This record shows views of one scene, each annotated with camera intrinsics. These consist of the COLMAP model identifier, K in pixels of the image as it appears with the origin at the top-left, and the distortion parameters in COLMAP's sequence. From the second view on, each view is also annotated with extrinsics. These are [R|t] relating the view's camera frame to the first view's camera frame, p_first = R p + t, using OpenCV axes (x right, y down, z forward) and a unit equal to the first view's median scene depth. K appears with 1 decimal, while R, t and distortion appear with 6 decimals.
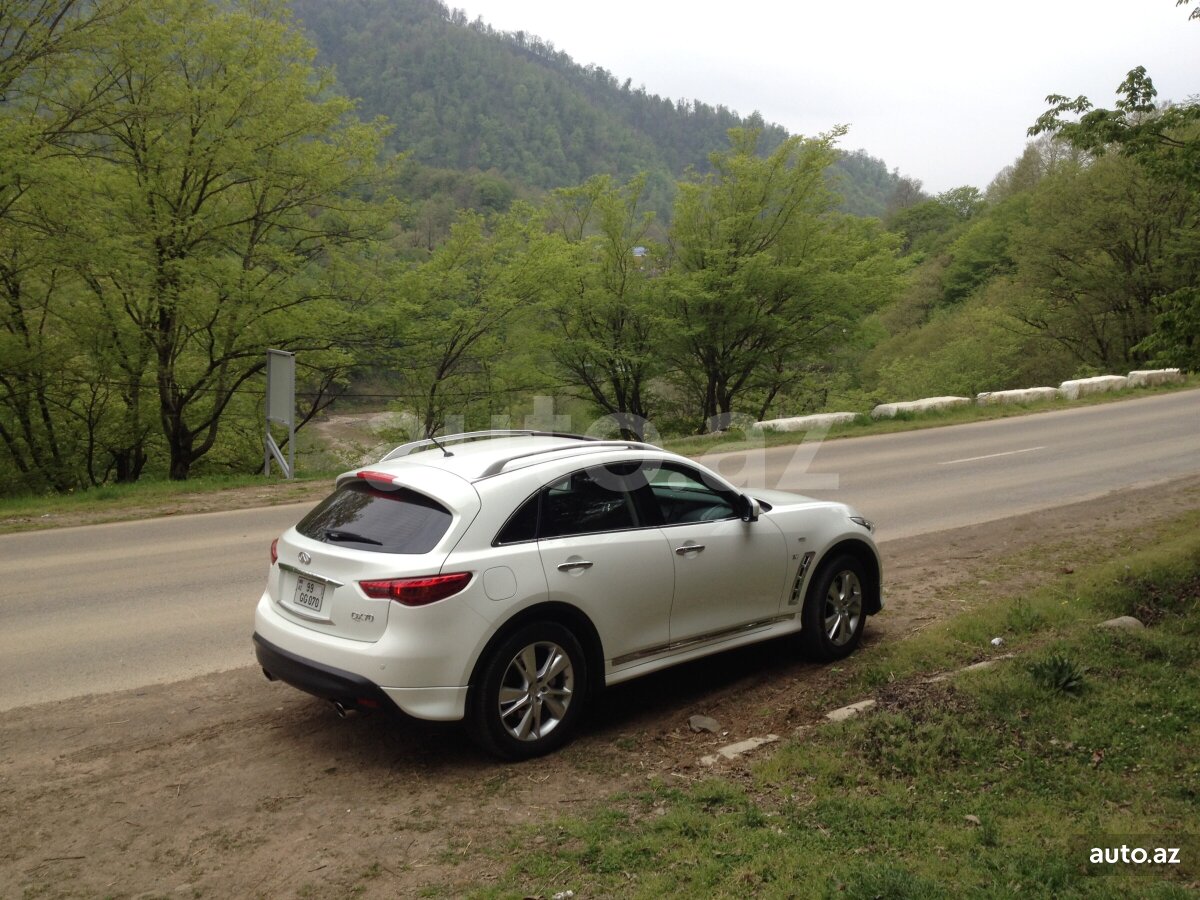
lens RADIAL K [[1111.5, 0, 598.4], [0, 1111.5, 412.8], [0, 0, 1]] dist [0.160938, -0.328746]
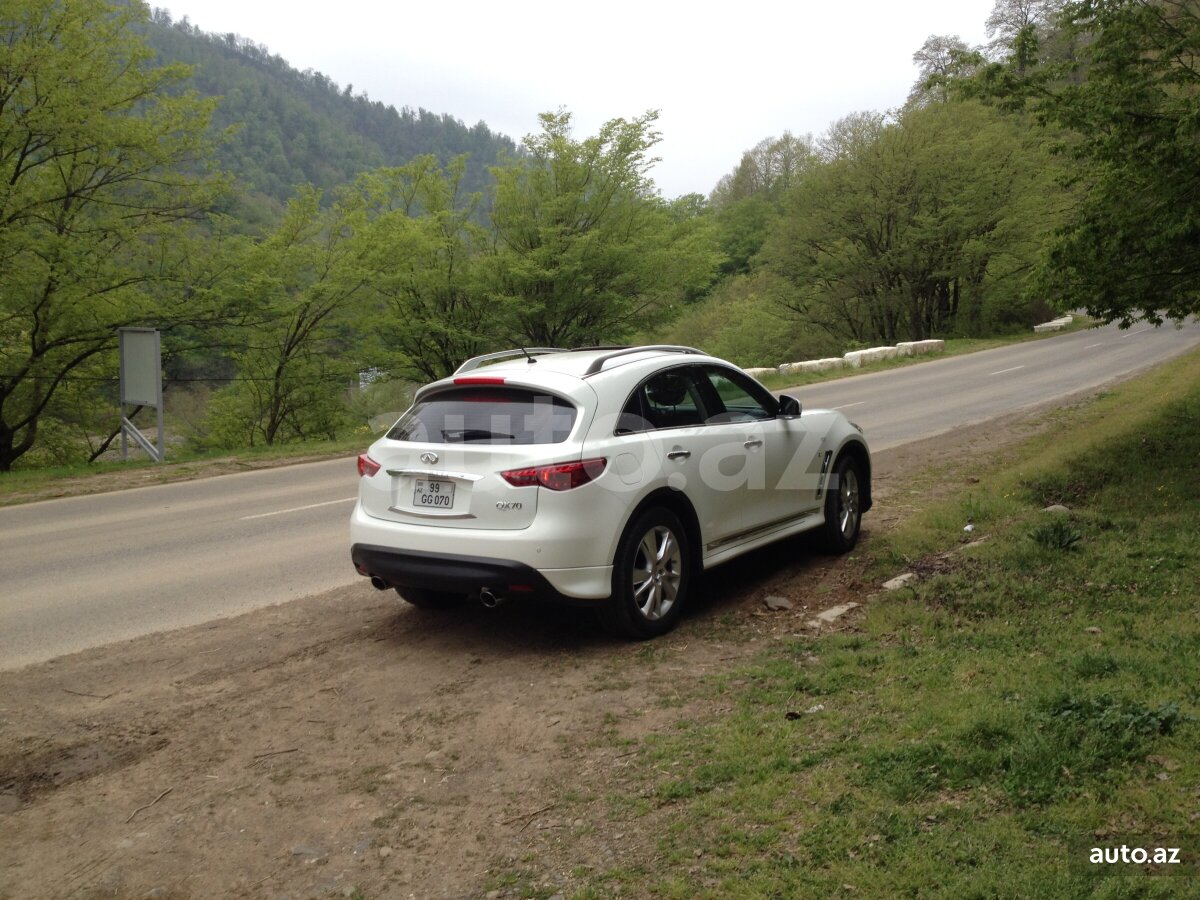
lens RADIAL K [[1111.5, 0, 598.4], [0, 1111.5, 412.8], [0, 0, 1]] dist [0.160938, -0.328746]
pose [[0.974508, -0.048672, 0.219012, -0.264440], [0.049775, 0.998760, 0.000481, 0.076594], [-0.218764, 0.010432, 0.975722, -0.005580]]
